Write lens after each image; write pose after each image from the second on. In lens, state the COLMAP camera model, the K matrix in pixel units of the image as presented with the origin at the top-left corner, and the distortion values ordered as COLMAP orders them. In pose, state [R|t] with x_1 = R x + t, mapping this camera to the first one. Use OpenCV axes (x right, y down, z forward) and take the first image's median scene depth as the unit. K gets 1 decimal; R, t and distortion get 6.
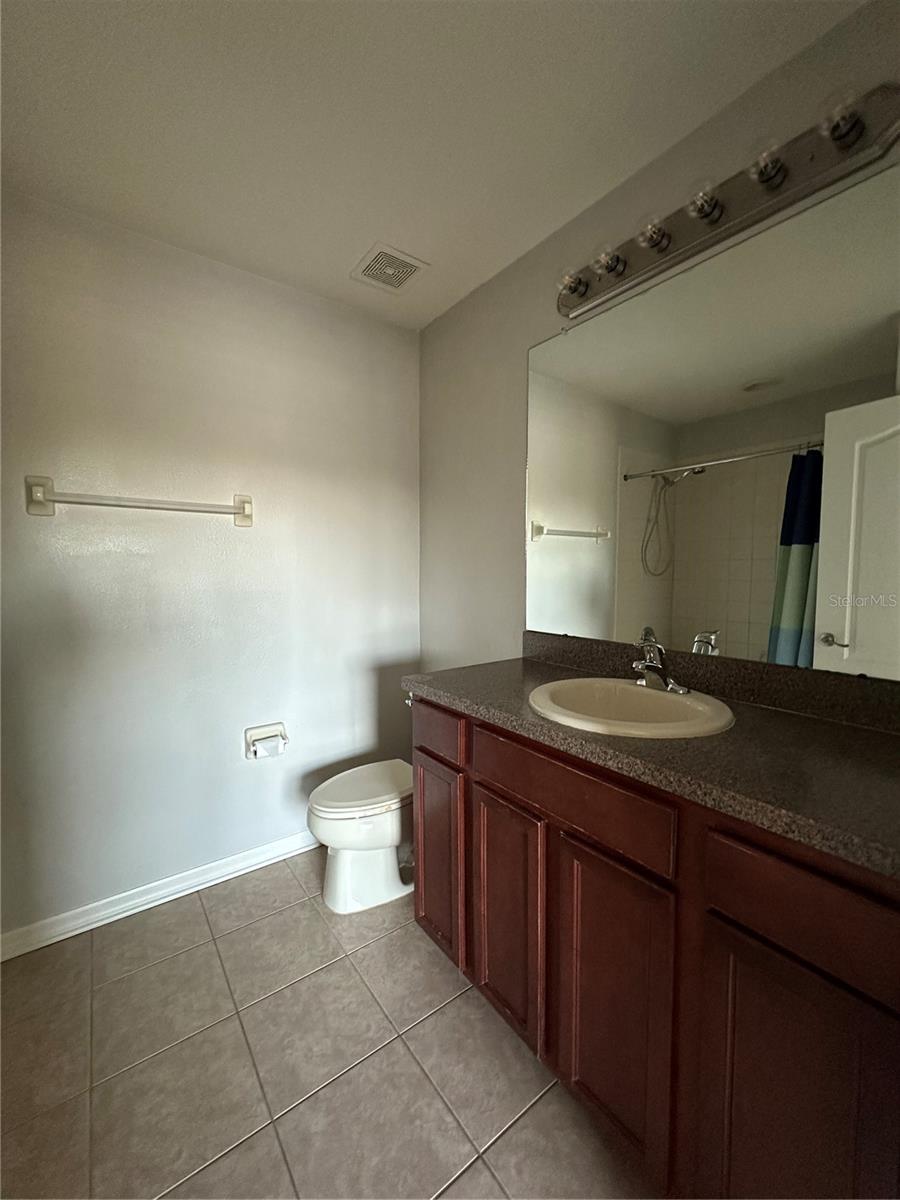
lens RADIAL K [[477.0, 0, 450.0], [0, 477.0, 600.0], [0, 0, 1]] dist [0.002358, 0.000551]
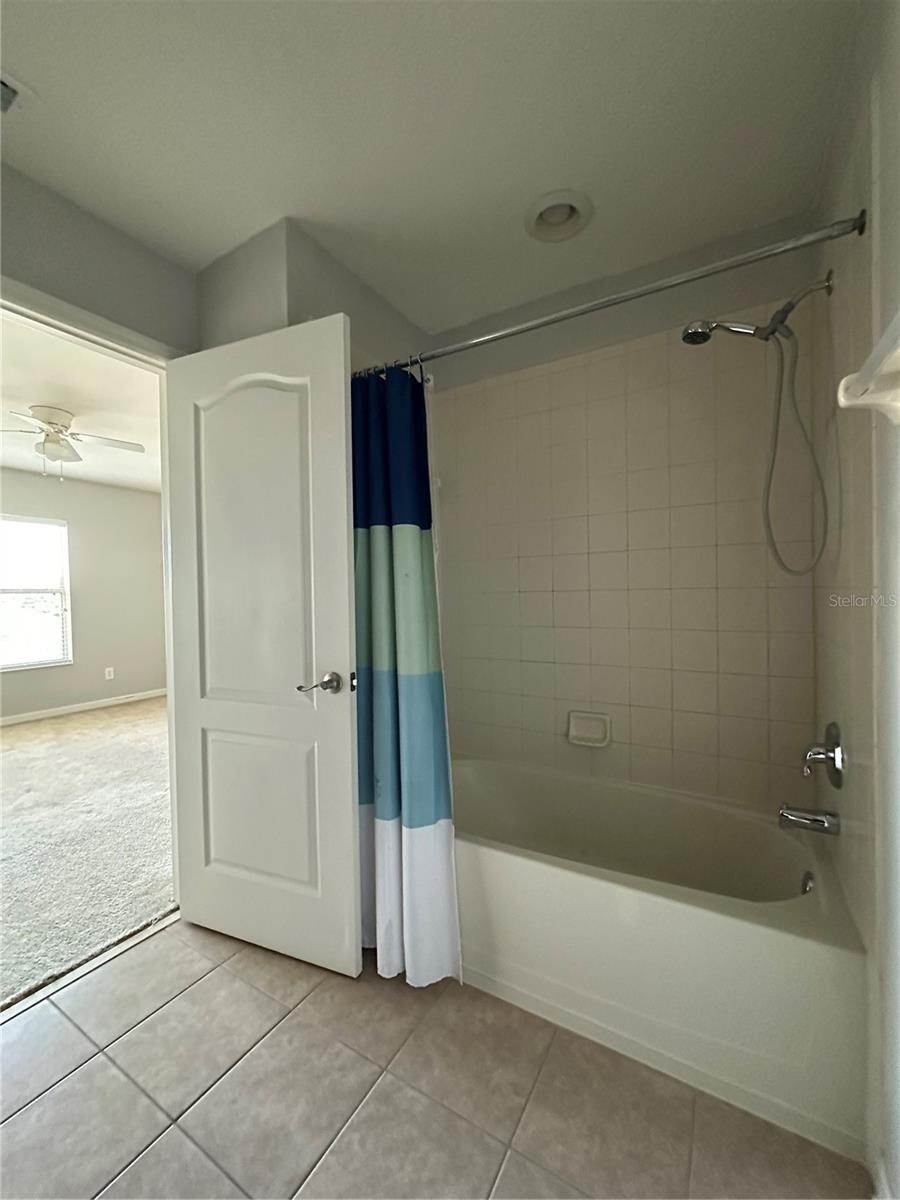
lens RADIAL K [[477.0, 0, 450.0], [0, 477.0, 600.0], [0, 0, 1]] dist [0.002358, 0.000551]
pose [[-0.922840, 0.024411, -0.384408, -0.109701], [-0.002111, 0.997654, 0.068423, -0.078706], [0.385177, 0.063955, -0.920624, 1.841768]]
